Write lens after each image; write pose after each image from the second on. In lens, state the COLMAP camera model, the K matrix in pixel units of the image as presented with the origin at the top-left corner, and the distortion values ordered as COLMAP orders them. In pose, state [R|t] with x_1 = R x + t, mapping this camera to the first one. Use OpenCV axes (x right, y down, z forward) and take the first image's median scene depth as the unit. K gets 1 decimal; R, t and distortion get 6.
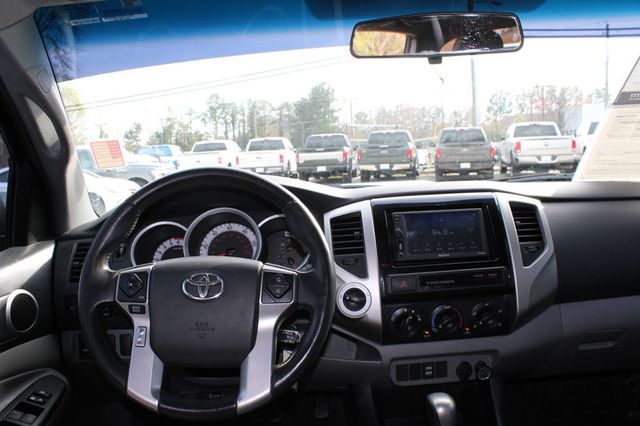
lens RADIAL K [[536.9, 0, 320.0], [0, 536.9, 213.0], [0, 0, 1]] dist [-0.157566, 0.118438]
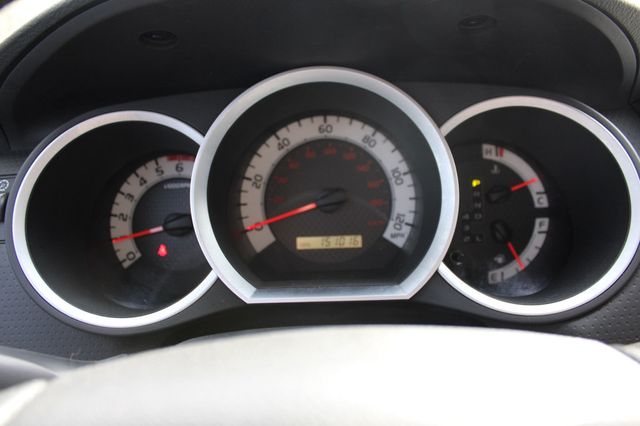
lens RADIAL K [[536.9, 0, 320.0], [0, 536.9, 213.0], [0, 0, 1]] dist [-0.157566, 0.118438]
pose [[0.998919, 0.029535, -0.035899, -0.159478], [-0.021651, 0.978952, 0.202940, 0.010461], [0.041137, -0.201944, 0.978533, 0.650076]]
